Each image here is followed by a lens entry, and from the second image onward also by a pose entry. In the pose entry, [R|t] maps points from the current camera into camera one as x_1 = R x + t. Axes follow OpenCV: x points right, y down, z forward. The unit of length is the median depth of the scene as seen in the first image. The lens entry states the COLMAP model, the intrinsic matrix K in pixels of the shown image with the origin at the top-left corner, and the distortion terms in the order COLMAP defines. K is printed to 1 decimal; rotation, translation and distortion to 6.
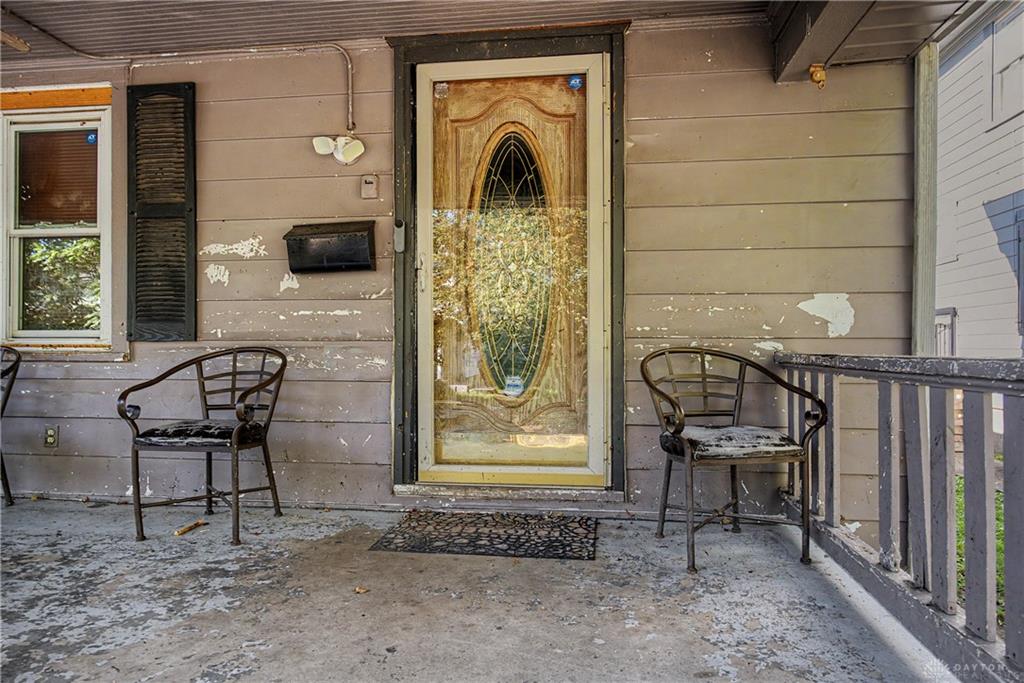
lens RADIAL K [[671.5, 0, 510.5], [0, 671.5, 349.9], [0, 0, 1]] dist [0.000908, -0.000812]
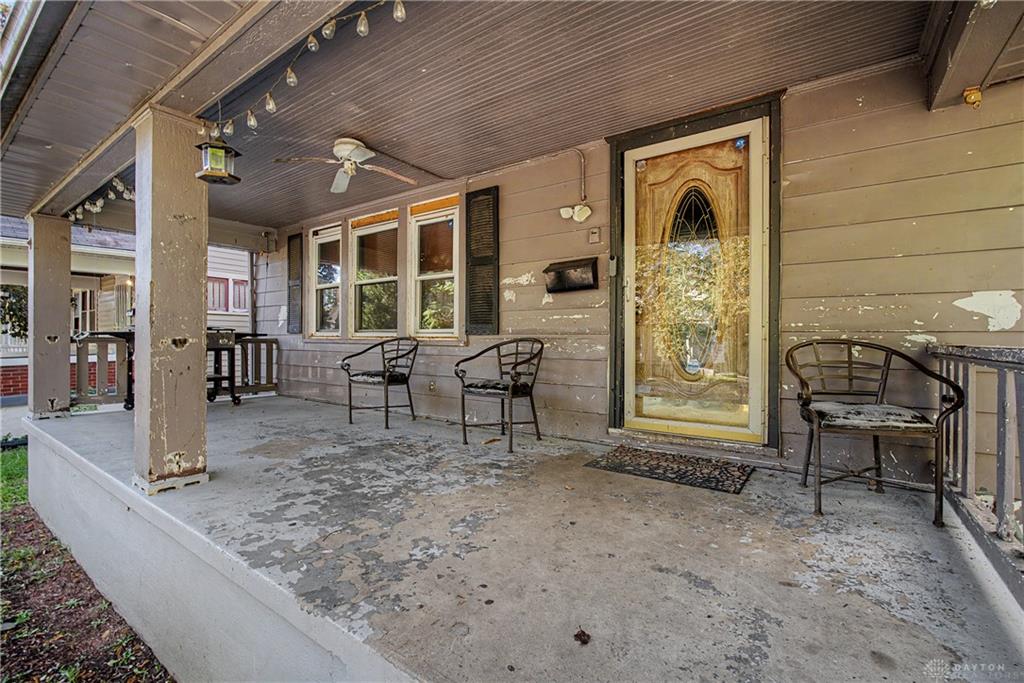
lens RADIAL K [[457.3, 0, 508.8], [0, 457.3, 342.6], [0, 0, 1]] dist [-0.008547, 0.001692]
pose [[0.882366, 0.007085, -0.470510, 0.122310], [-0.004698, 0.999969, 0.006248, -0.000057], [0.470540, -0.003303, 0.882372, -0.032465]]
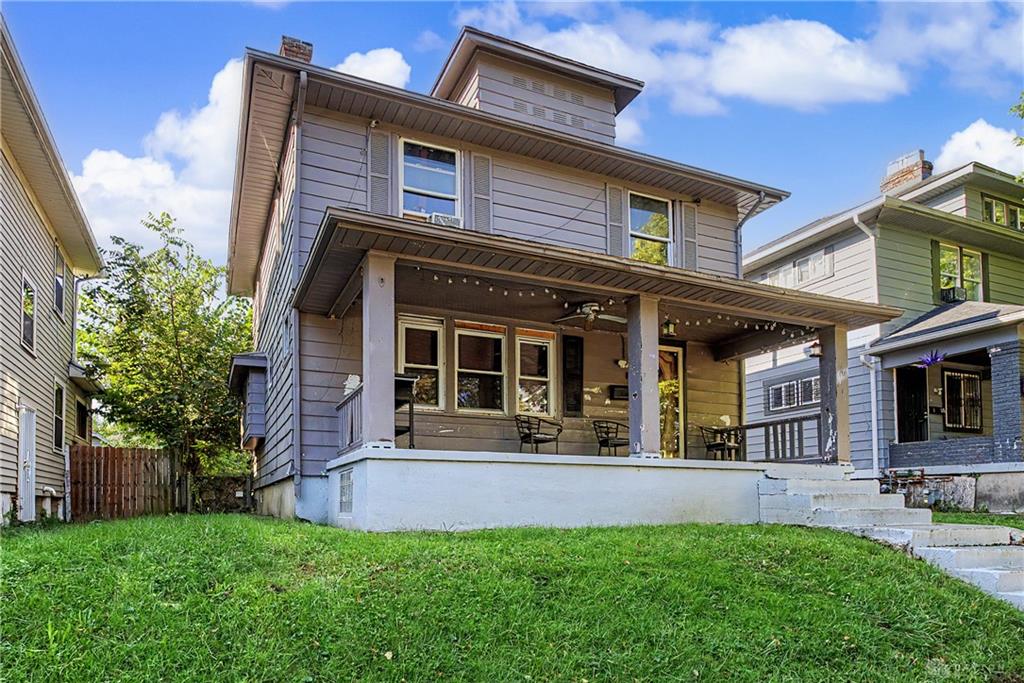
lens RADIAL K [[617.7, 0, 469.5], [0, 617.7, 483.9], [0, 0, 1]] dist [-0.007143, 0.000520]
pose [[0.860609, 0.015206, 0.509039, -2.660151], [0.002908, 0.999391, -0.034771, 0.441610], [-0.509257, 0.031404, 0.860041, -1.359703]]
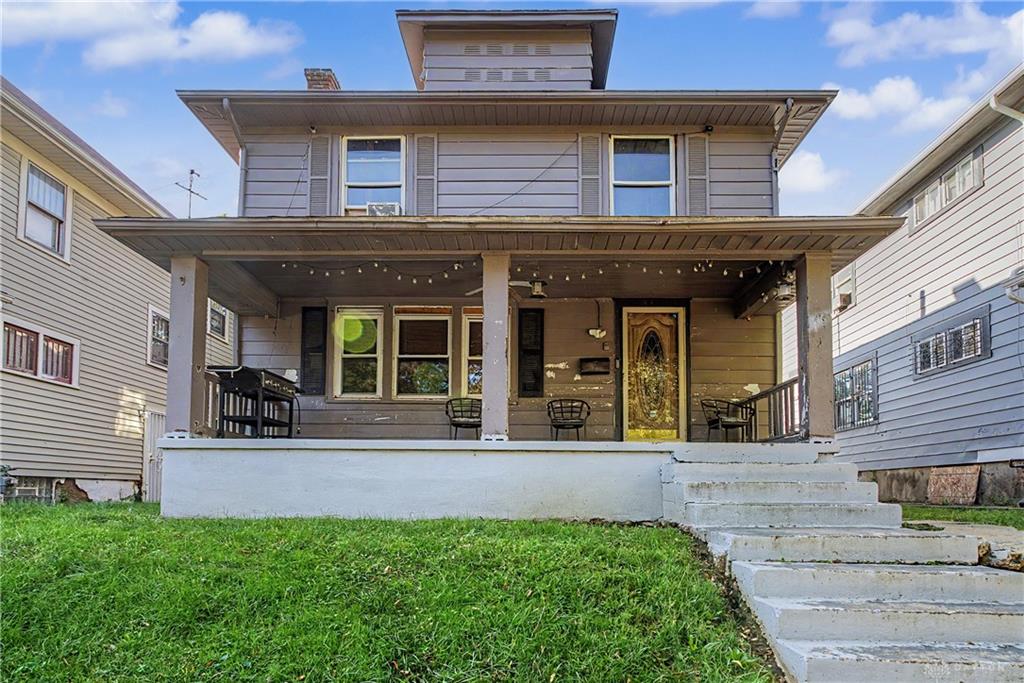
lens RADIAL K [[592.7, 0, 525.7], [0, 592.7, 460.0], [0, 0, 1]] dist [-0.003718, -0.002479]
pose [[0.991277, 0.011779, 0.131269, -0.961037], [-0.004788, 0.998559, -0.053447, 0.430427], [-0.131709, 0.052352, 0.989905, -1.632926]]
